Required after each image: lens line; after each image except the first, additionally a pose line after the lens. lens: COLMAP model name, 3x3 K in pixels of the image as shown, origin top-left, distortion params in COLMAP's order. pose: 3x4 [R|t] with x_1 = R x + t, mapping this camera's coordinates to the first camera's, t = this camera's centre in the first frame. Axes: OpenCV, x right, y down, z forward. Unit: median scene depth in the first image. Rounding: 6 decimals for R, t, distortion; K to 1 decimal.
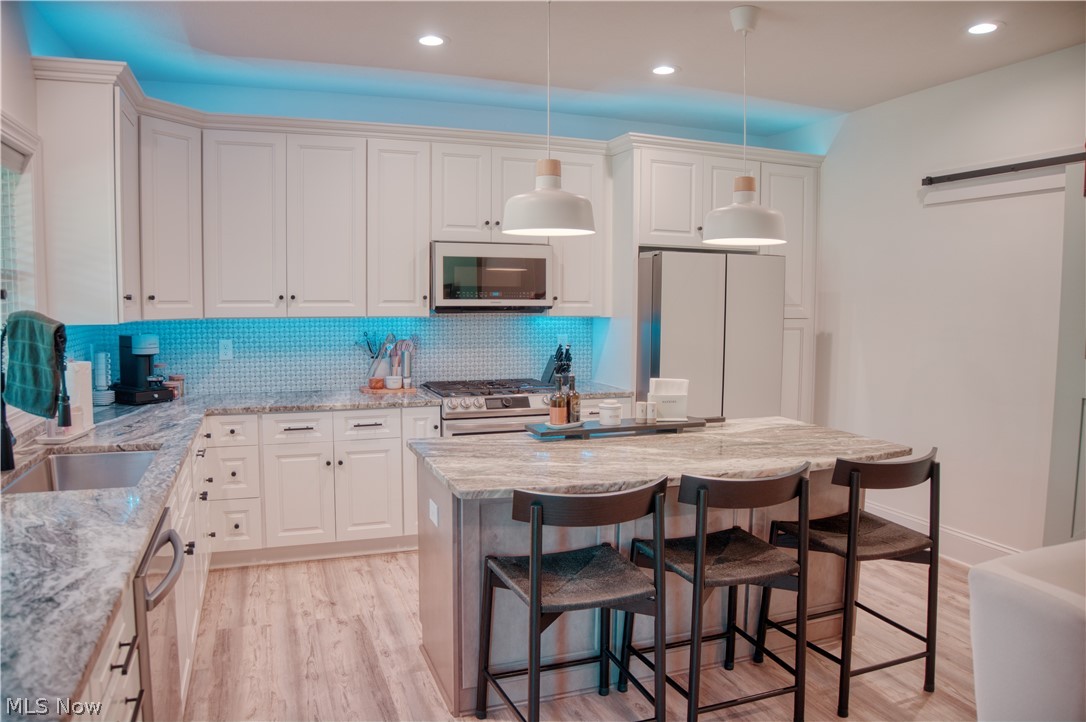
lens RADIAL K [[750.0, 0, 537.5], [0, 750.0, 363.8], [0, 0, 1]] dist [-0.154098, 0.077865]
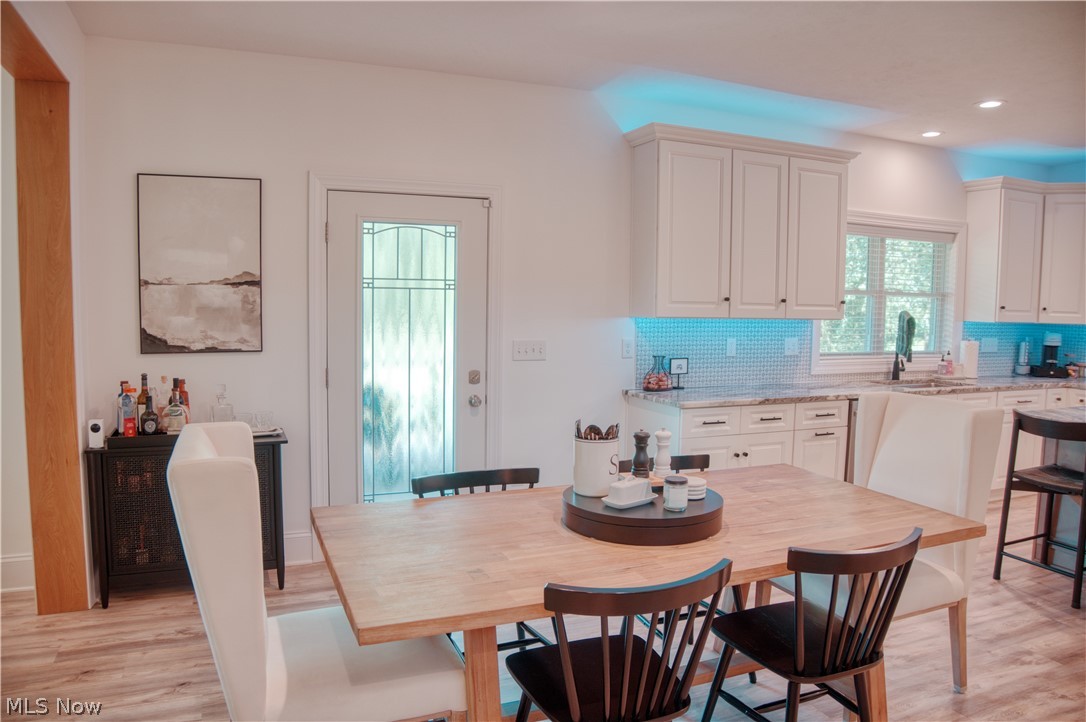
lens RADIAL K [[750.0, 0, 537.5], [0, 750.0, 363.8], [0, 0, 1]] dist [-0.154098, 0.077865]
pose [[0.041320, 0.082391, -0.995743, 0.831227], [-0.102364, 0.991699, 0.077808, 0.018611], [0.993888, 0.098713, 0.049411, -0.151251]]
